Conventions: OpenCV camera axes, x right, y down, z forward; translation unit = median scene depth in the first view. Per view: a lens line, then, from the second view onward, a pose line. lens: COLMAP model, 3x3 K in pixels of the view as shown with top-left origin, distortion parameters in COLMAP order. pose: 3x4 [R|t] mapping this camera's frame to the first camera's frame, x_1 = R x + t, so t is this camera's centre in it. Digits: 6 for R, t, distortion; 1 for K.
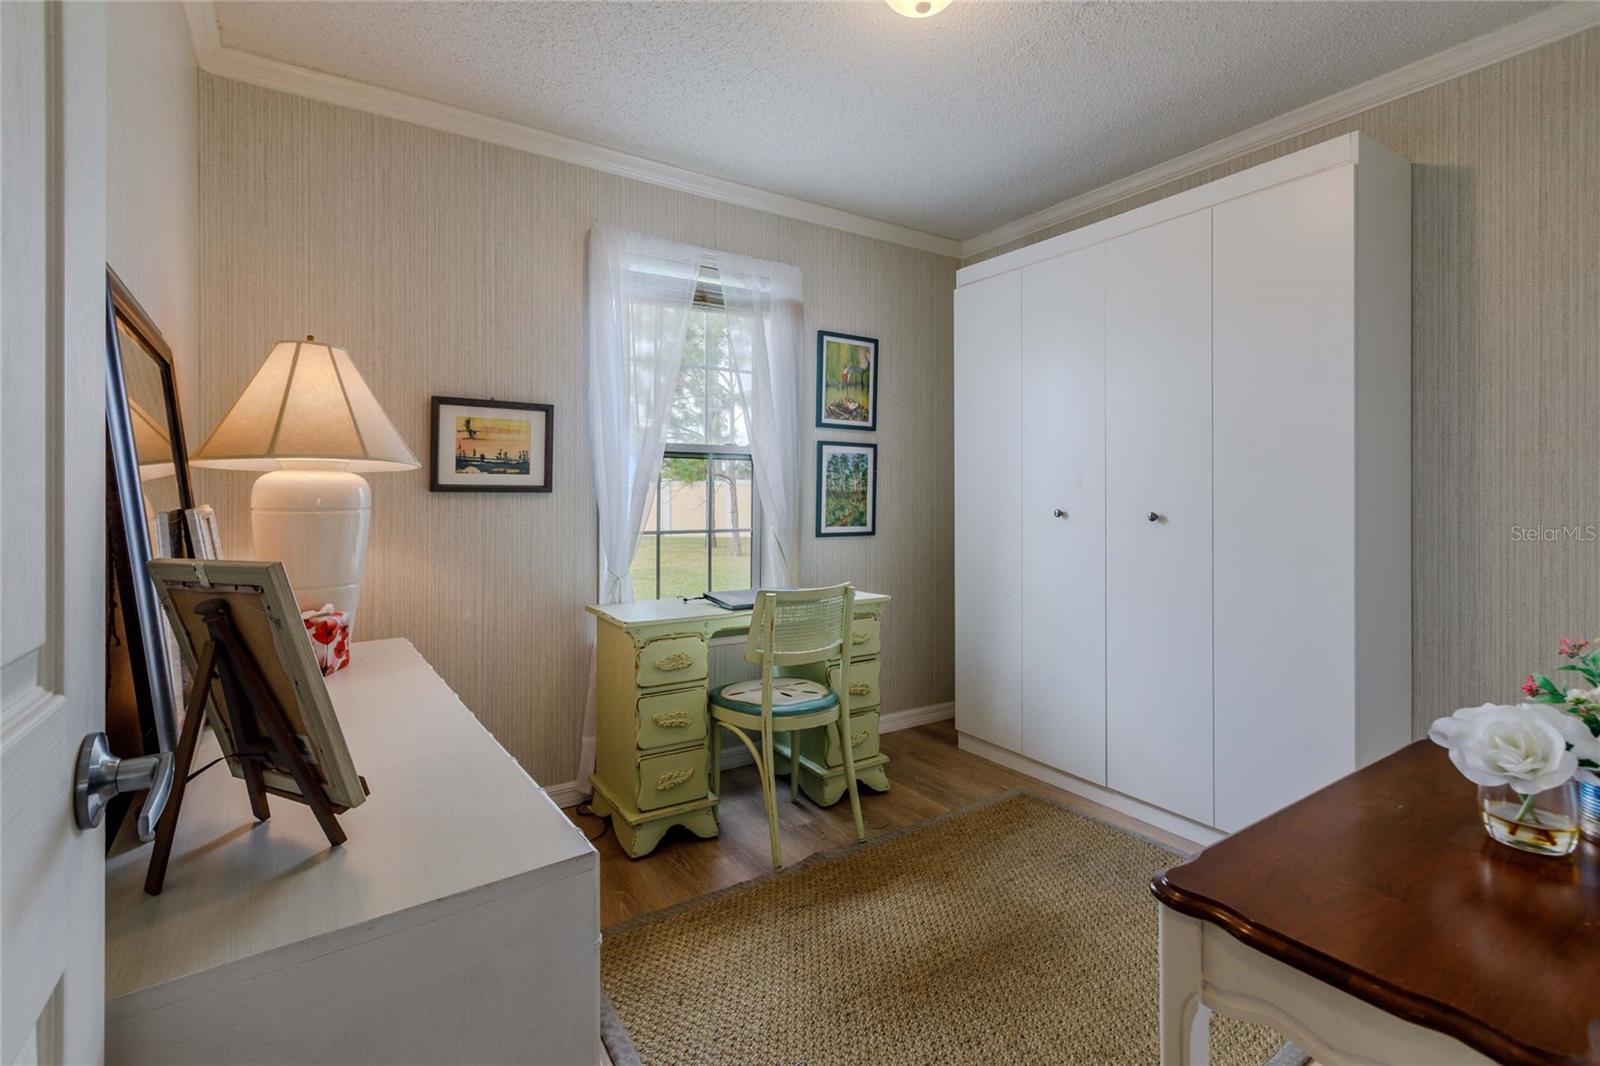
lens RADIAL K [[724.2, 0, 803.8], [0, 724.2, 493.6], [0, 0, 1]] dist [0.001412, 0.000205]
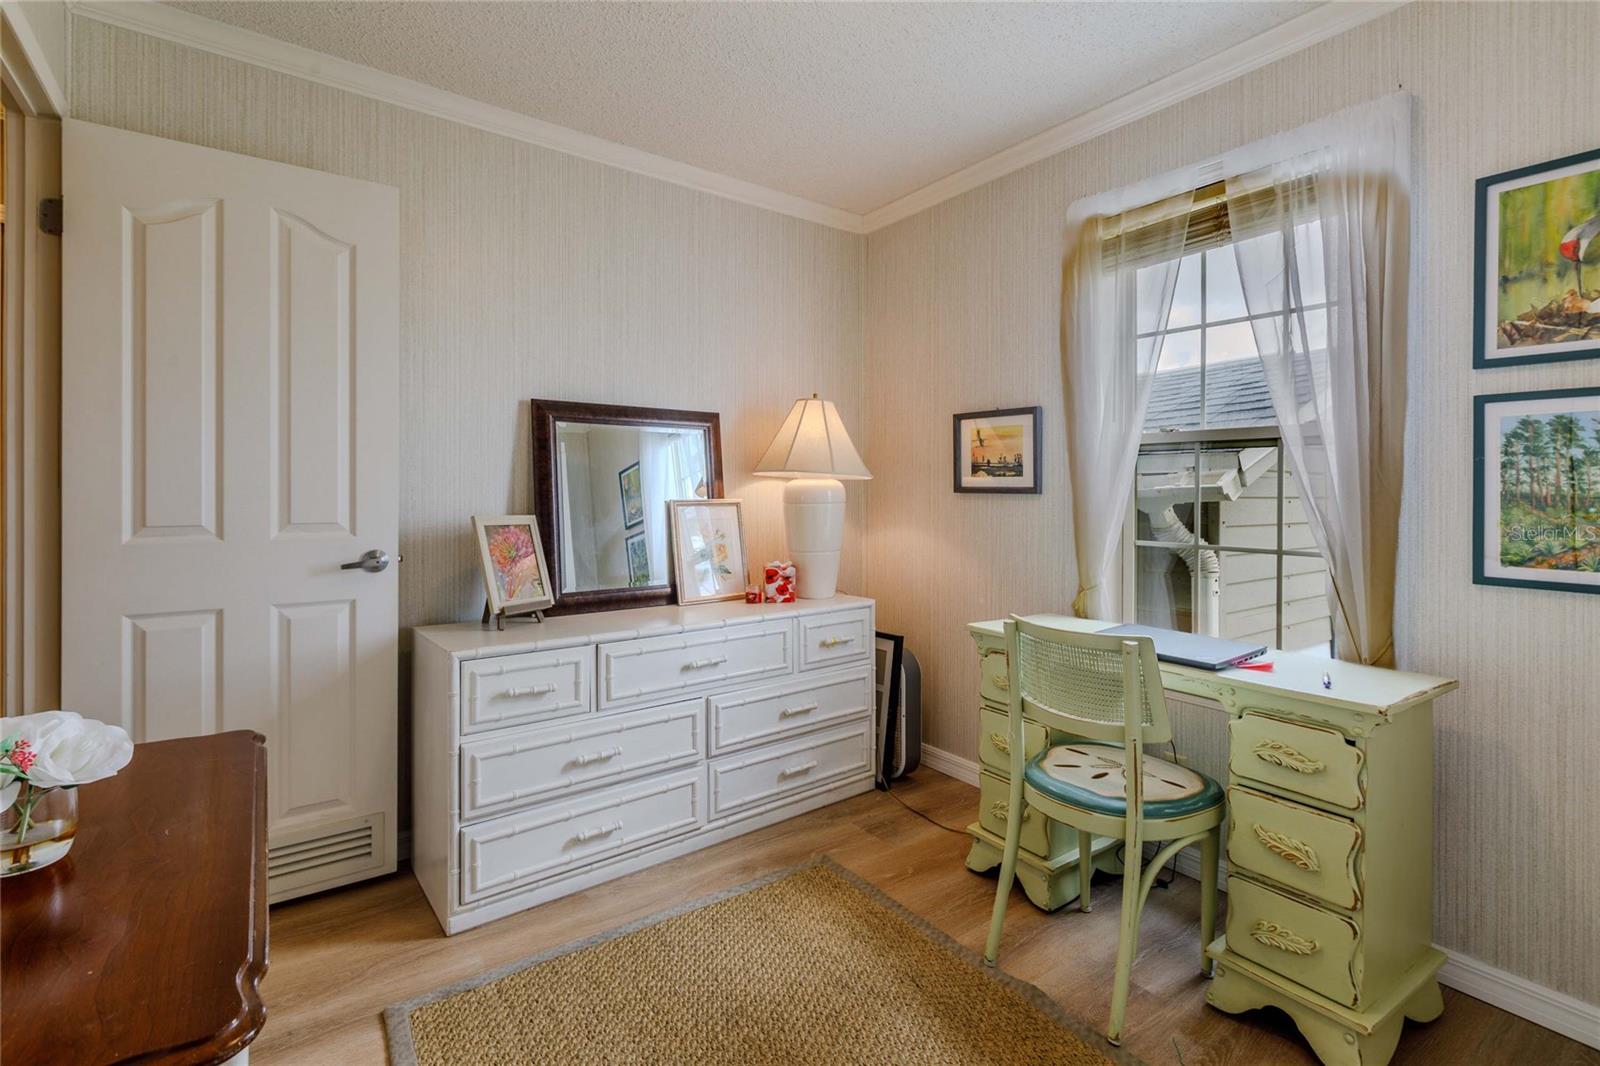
lens RADIAL K [[724.2, 0, 803.8], [0, 724.2, 493.6], [0, 0, 1]] dist [0.001412, 0.000205]
pose [[0.058642, 0.002376, -0.998276, 0.523677], [-0.006698, 0.999976, 0.001987, -0.001724], [0.998257, 0.006570, 0.058657, 0.513819]]
